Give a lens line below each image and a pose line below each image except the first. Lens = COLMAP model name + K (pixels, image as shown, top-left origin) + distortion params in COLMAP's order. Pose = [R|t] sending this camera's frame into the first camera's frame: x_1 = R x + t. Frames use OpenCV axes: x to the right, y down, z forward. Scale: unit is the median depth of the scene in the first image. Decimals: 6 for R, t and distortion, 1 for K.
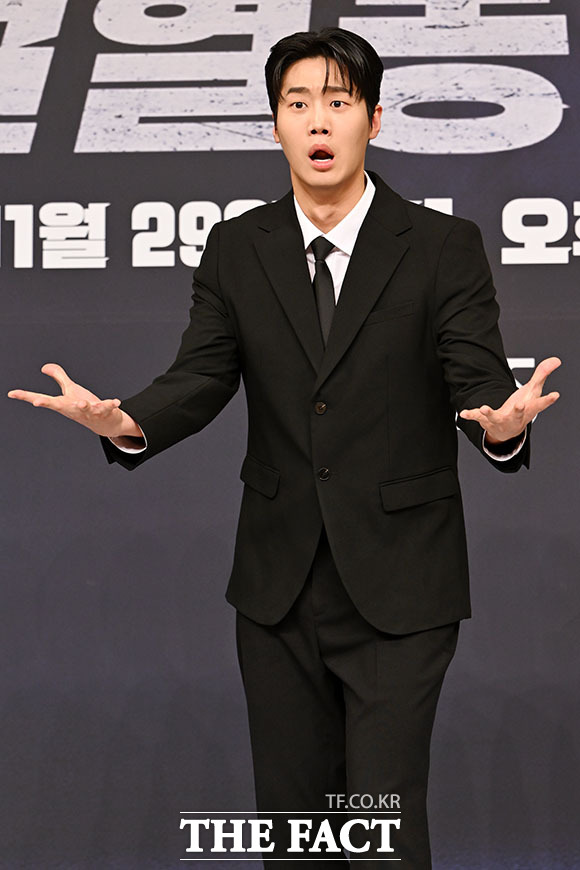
lens RADIAL K [[4783.8, 0, 222.6], [0, 4783.8, 523.6], [0, 0, 1]] dist [-0.024629, 0.000000]
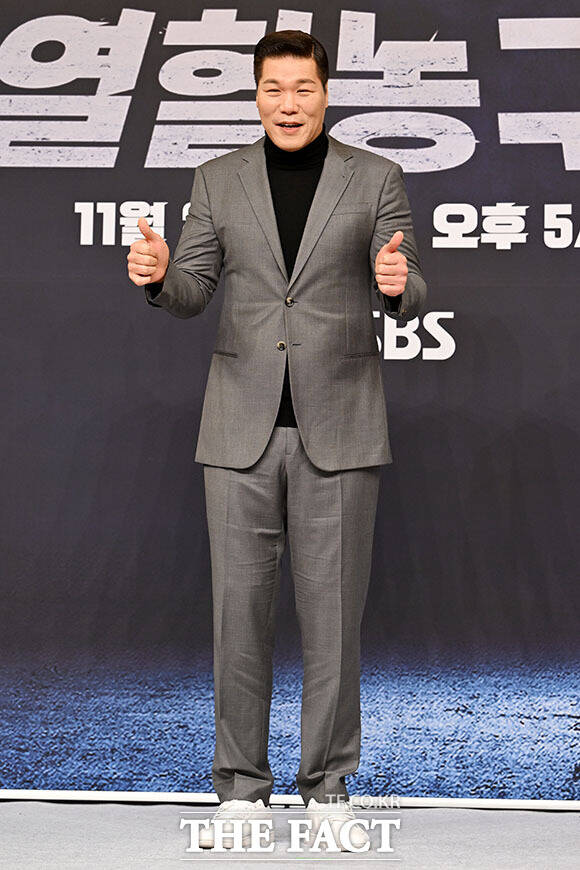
lens RADIAL K [[4535.0, 0, 298.8], [0, 4535.0, 485.9], [0, 0, 1]] dist [0.096935, 0.000000]
pose [[0.999876, 0.015677, 0.001127, 0.016670], [-0.015666, 0.999831, -0.009571, 0.033315], [-0.001277, 0.009552, 0.999954, -0.400593]]
